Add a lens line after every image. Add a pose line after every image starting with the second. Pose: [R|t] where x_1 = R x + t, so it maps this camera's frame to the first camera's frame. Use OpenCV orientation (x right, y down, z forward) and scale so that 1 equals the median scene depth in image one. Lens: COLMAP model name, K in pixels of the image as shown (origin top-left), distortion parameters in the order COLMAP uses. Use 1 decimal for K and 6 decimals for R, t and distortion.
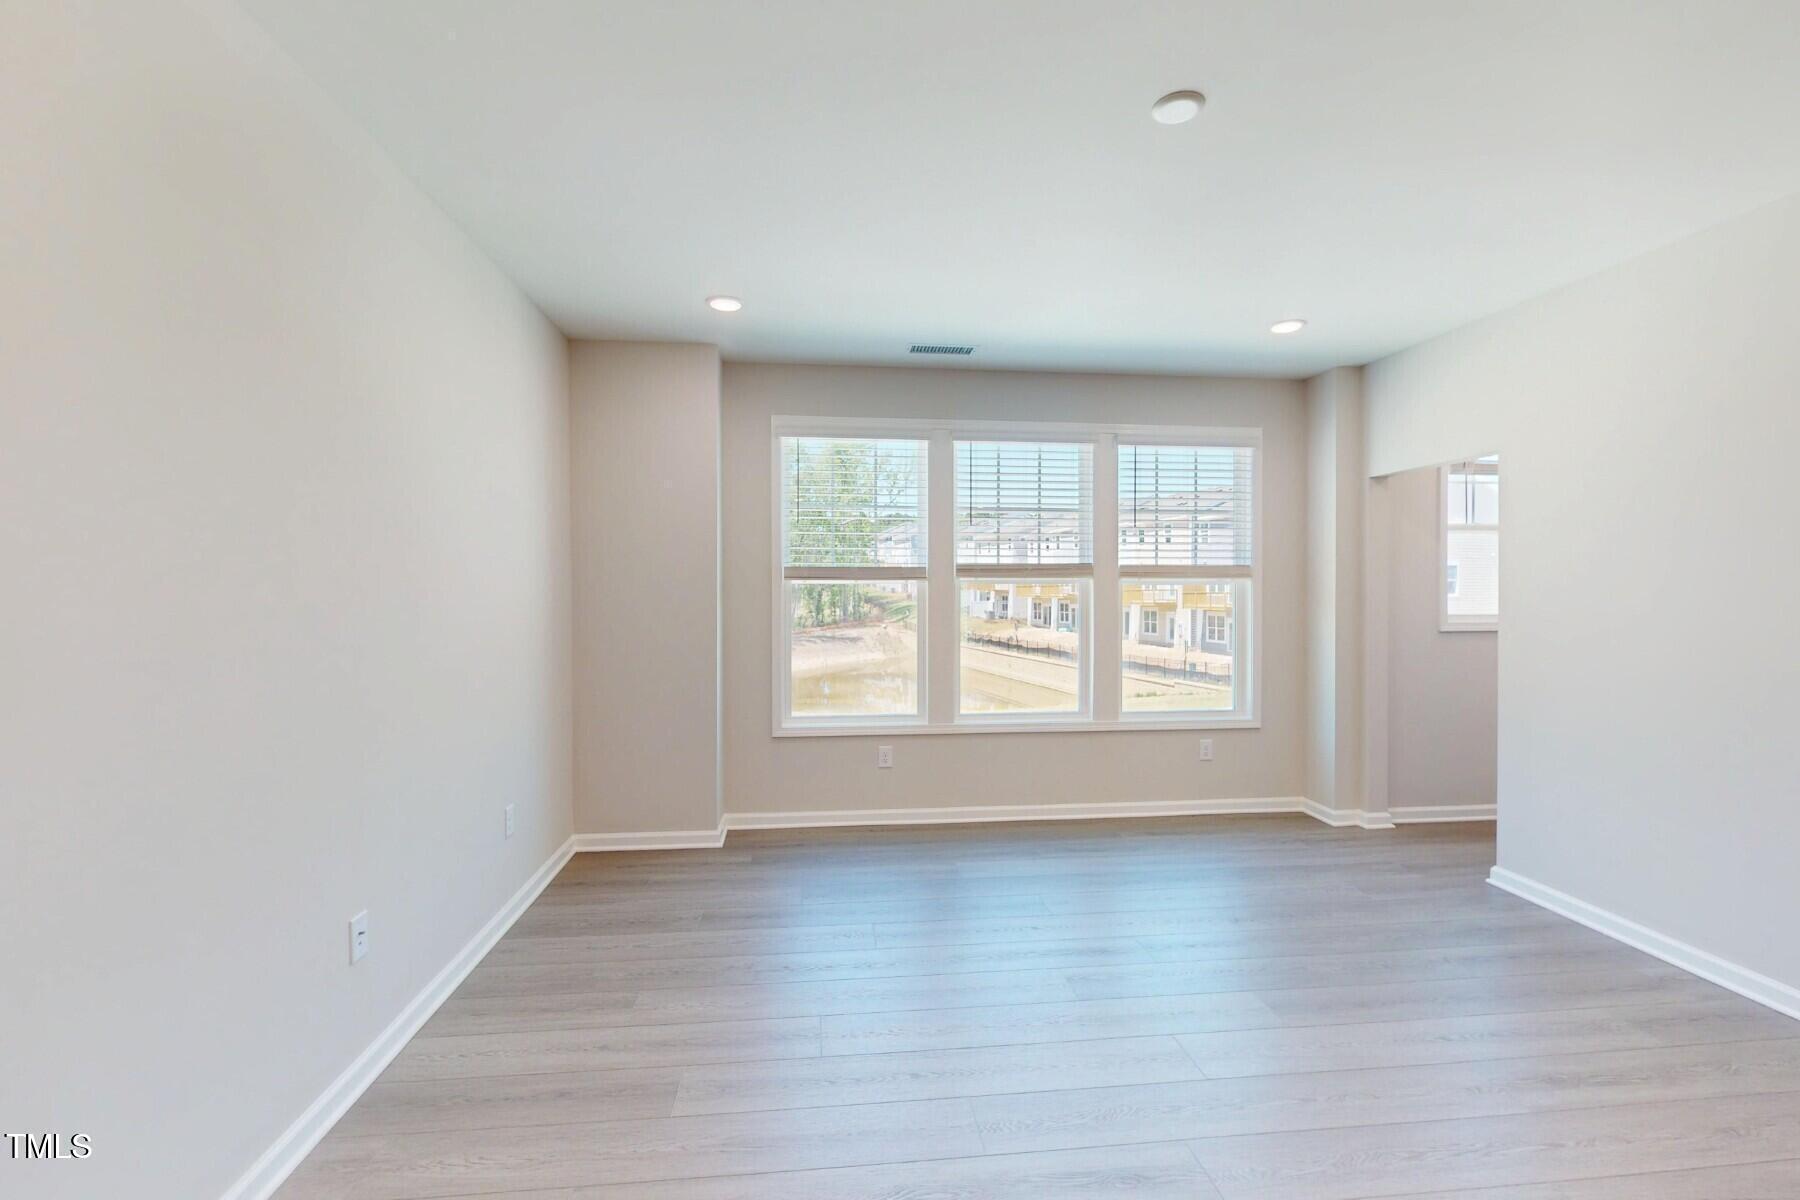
lens RADIAL K [[782.4, 0, 902.4], [0, 782.4, 601.1], [0, 0, 1]] dist [0.002495, -0.000308]
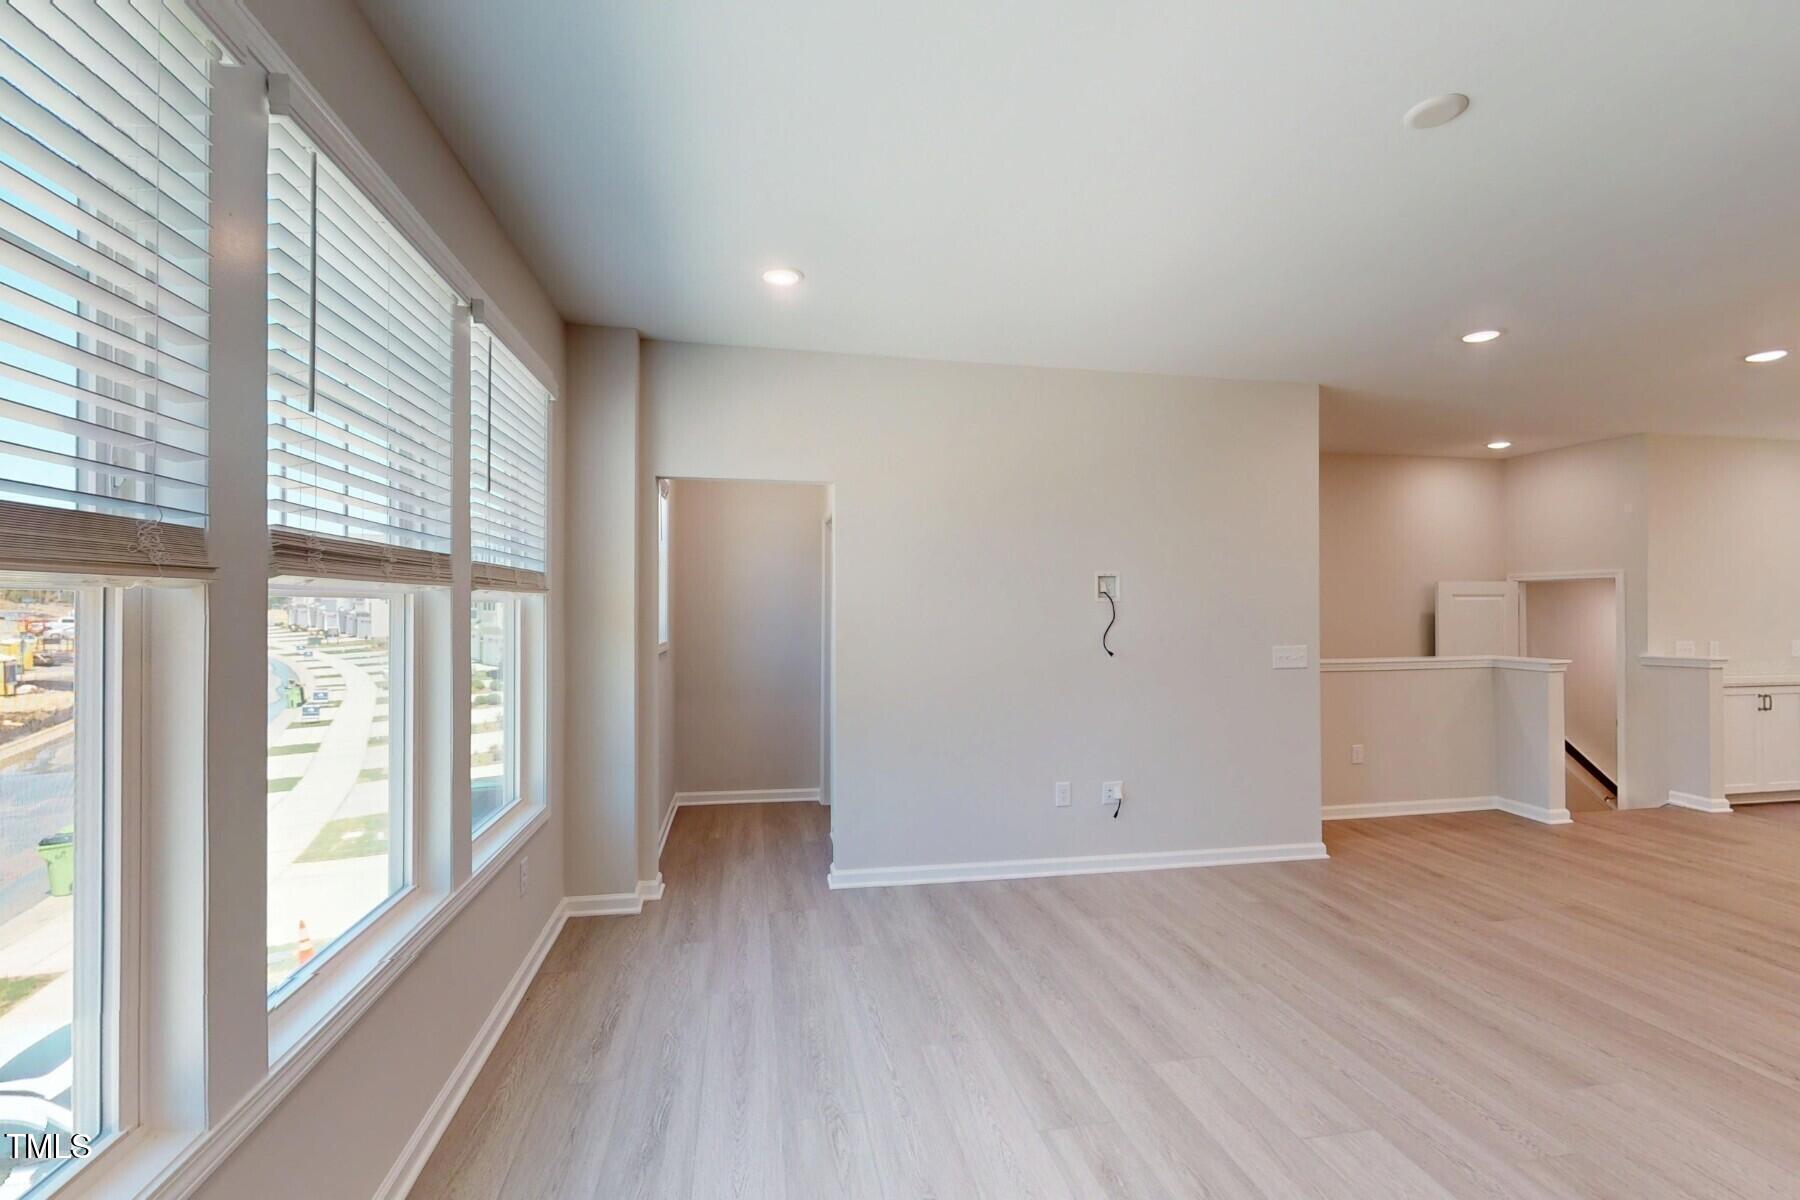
lens RADIAL K [[782.4, 0, 900.3], [0, 782.4, 601.2], [0, 0, 1]] dist [0.002495, -0.000308]
pose [[-0.089791, 0.009231, 0.995918, -0.273645], [0.009283, 0.999921, -0.008431, -0.015423], [-0.995917, 0.008489, -0.089869, 0.880952]]
